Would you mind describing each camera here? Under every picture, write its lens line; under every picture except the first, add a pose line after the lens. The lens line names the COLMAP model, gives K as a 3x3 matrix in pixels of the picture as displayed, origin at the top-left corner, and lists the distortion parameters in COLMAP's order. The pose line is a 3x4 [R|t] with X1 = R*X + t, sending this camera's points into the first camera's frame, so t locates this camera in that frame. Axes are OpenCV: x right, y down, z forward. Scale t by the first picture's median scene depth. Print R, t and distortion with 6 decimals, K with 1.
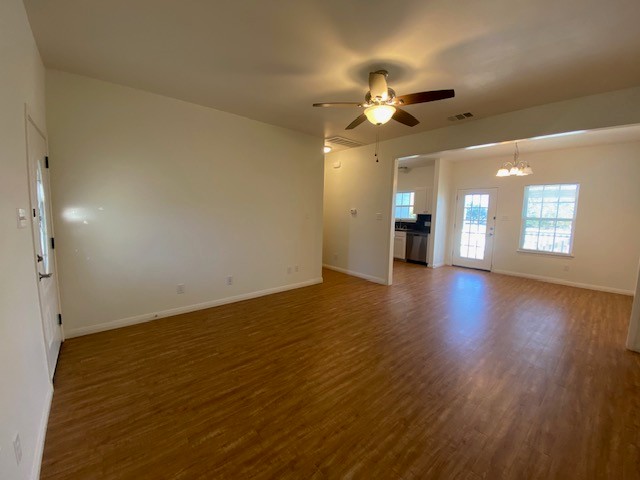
lens RADIAL K [[258.8, 0, 320.0], [0, 258.8, 240.0], [0, 0, 1]] dist [0.029074, -0.024408]
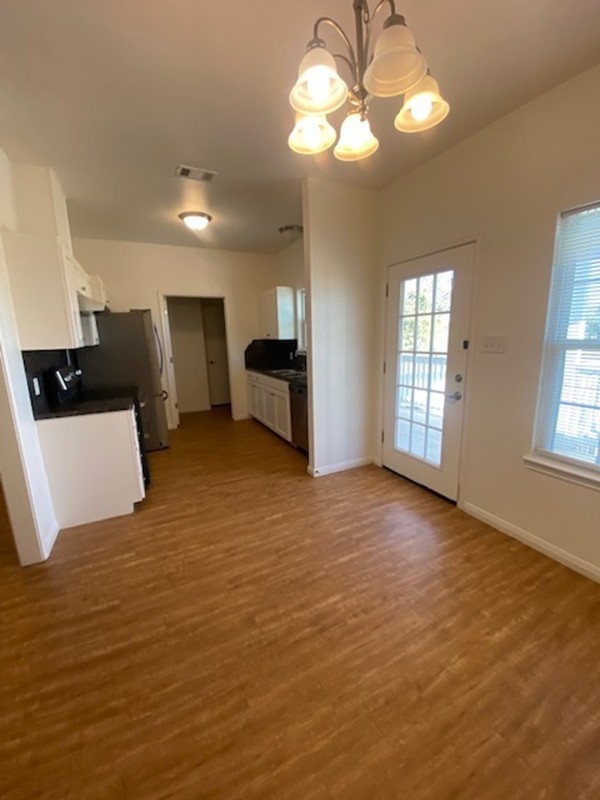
lens RADIAL K [[323.4, 0, 300.0], [0, 323.4, 400.0], [0, 0, 1]] dist [0.029074, -0.024408]
pose [[0.963553, 0.001472, -0.267512, 0.864300], [0.023159, 0.995772, 0.088896, -0.084796], [0.266512, -0.091852, 0.959445, 0.841888]]
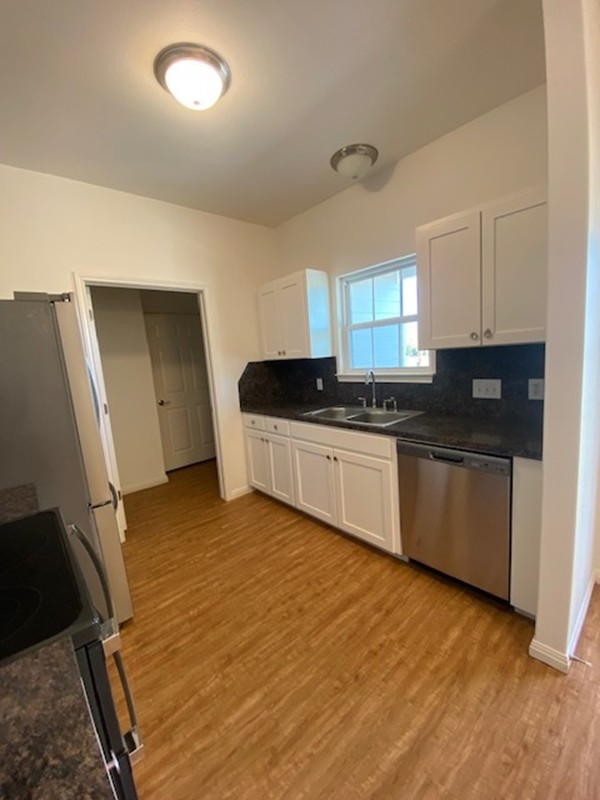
lens RADIAL K [[323.4, 0, 300.0], [0, 323.4, 400.0], [0, 0, 1]] dist [0.029074, -0.024408]
pose [[0.995168, -0.098065, -0.004831, 0.448855], [0.098171, 0.994634, 0.032647, -0.137141], [0.001604, -0.032964, 0.999455, 1.272637]]
